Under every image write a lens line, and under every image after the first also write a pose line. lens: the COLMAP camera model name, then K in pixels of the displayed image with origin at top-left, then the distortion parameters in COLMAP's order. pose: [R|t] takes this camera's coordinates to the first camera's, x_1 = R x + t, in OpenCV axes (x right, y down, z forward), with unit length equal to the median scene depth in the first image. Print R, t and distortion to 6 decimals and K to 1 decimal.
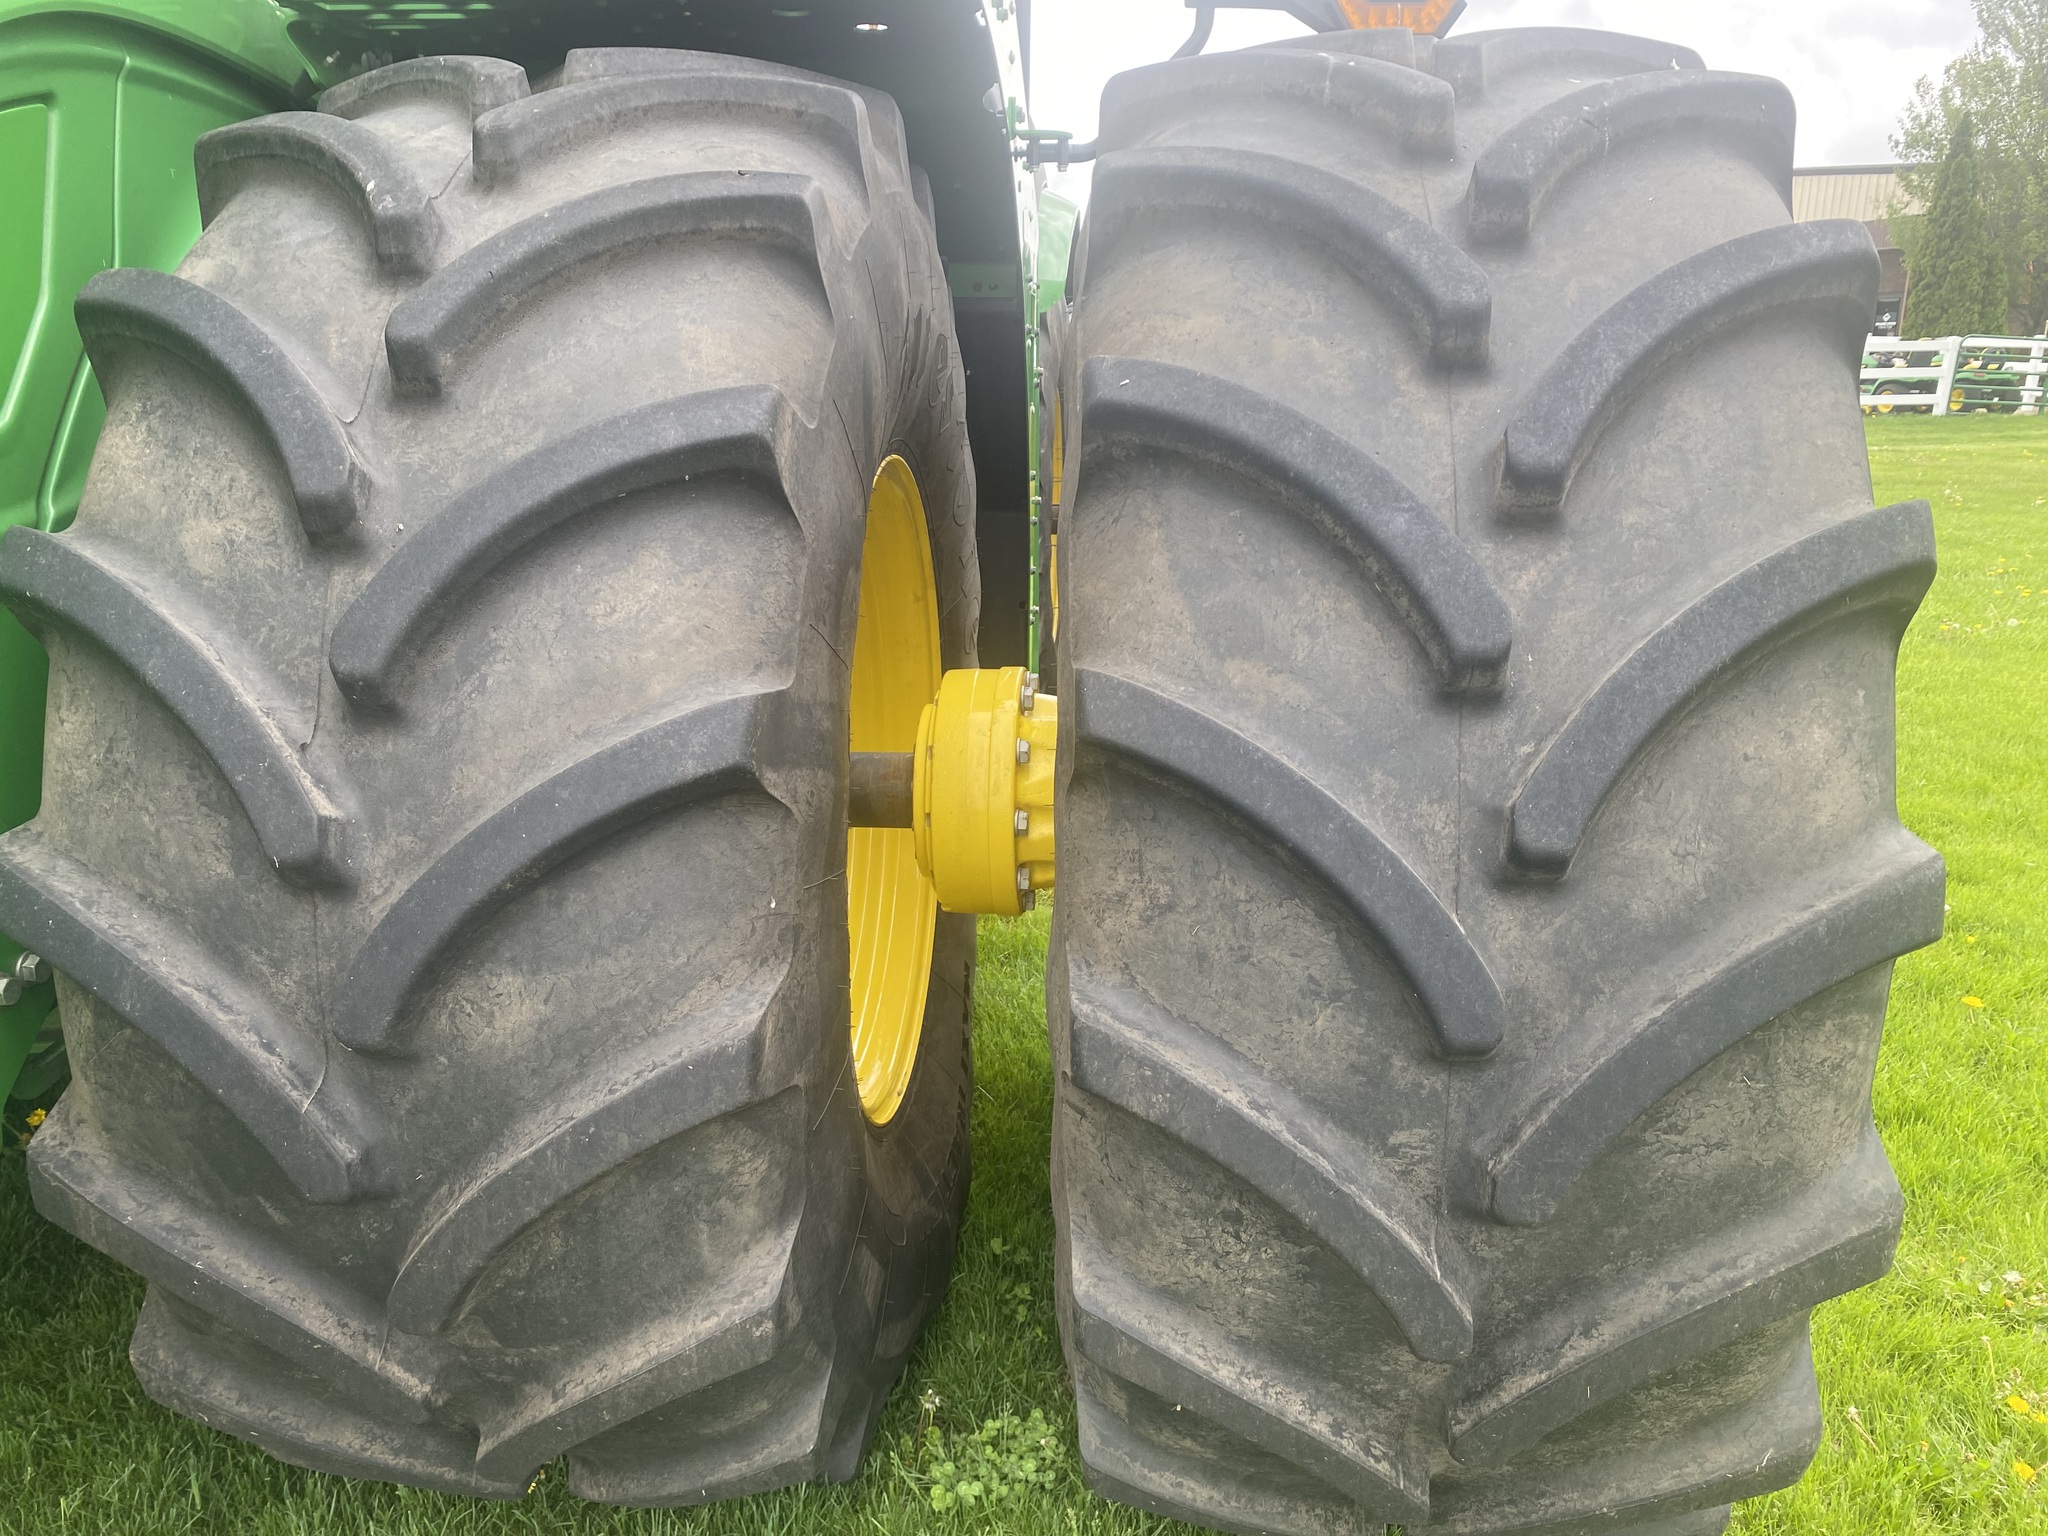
lens RADIAL K [[1599.0, 0, 1013.4], [0, 1599.0, 762.0], [0, 0, 1]] dist [0.047758, -0.062645]
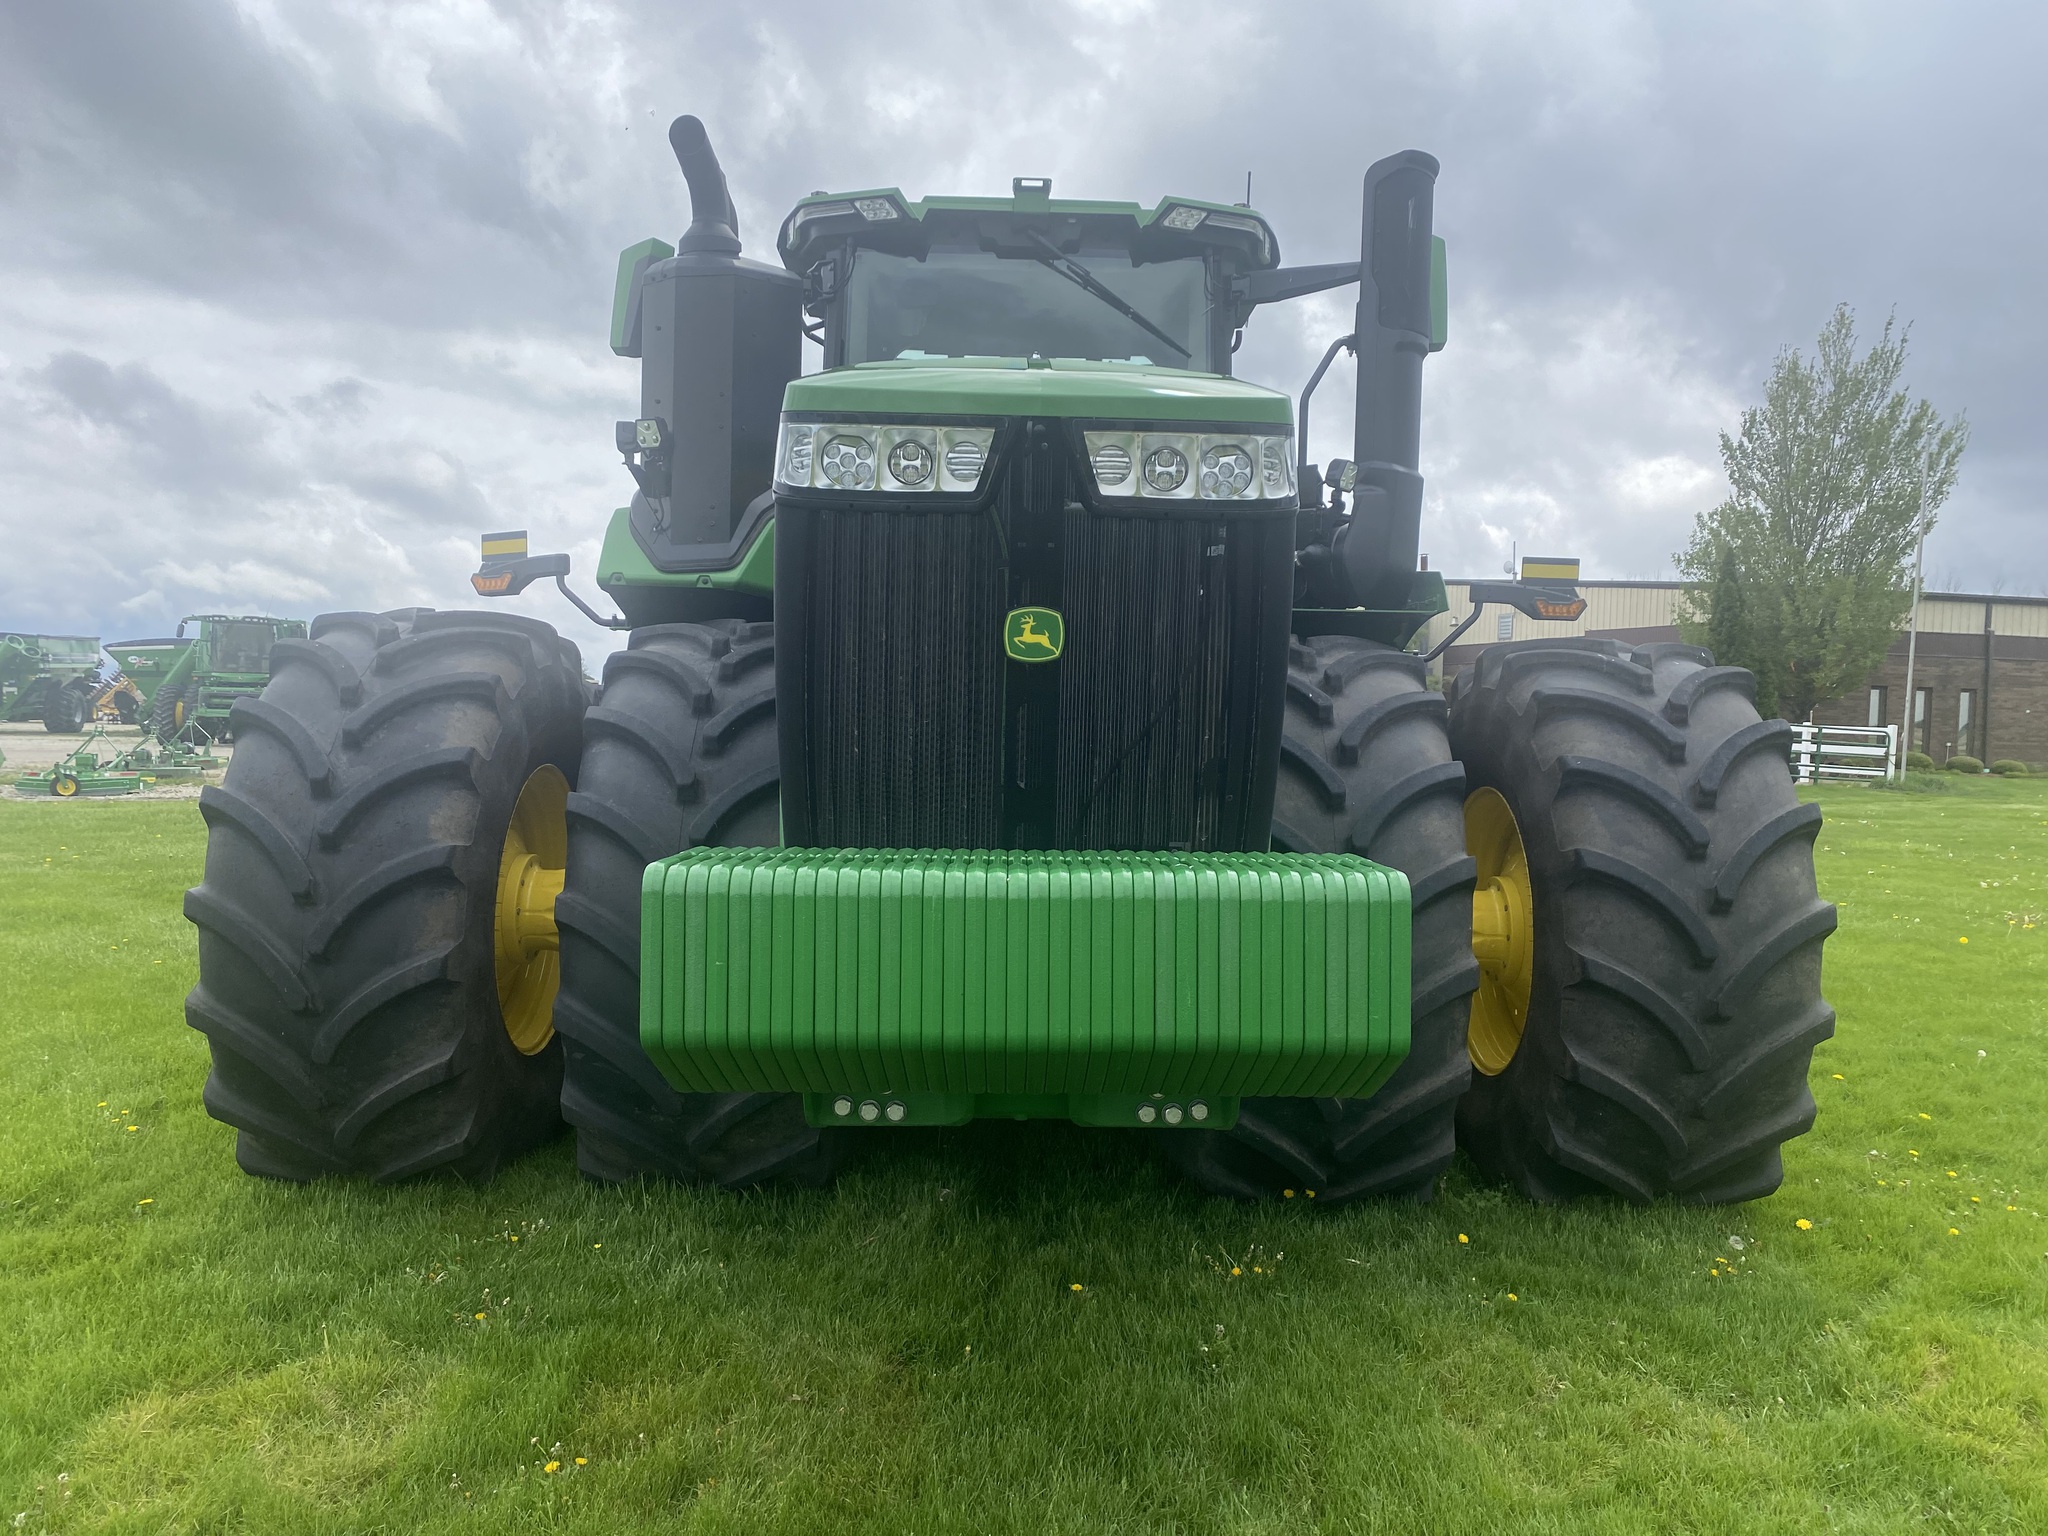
lens RADIAL K [[1599.0, 0, 1013.4], [0, 1599.0, 762.0], [0, 0, 1]] dist [0.047758, -0.062645]
pose [[0.995007, 0.015437, 0.098607, -1.414180], [0.006406, 0.976052, -0.217441, 0.469758], [-0.099603, 0.216987, 0.971080, -2.083950]]
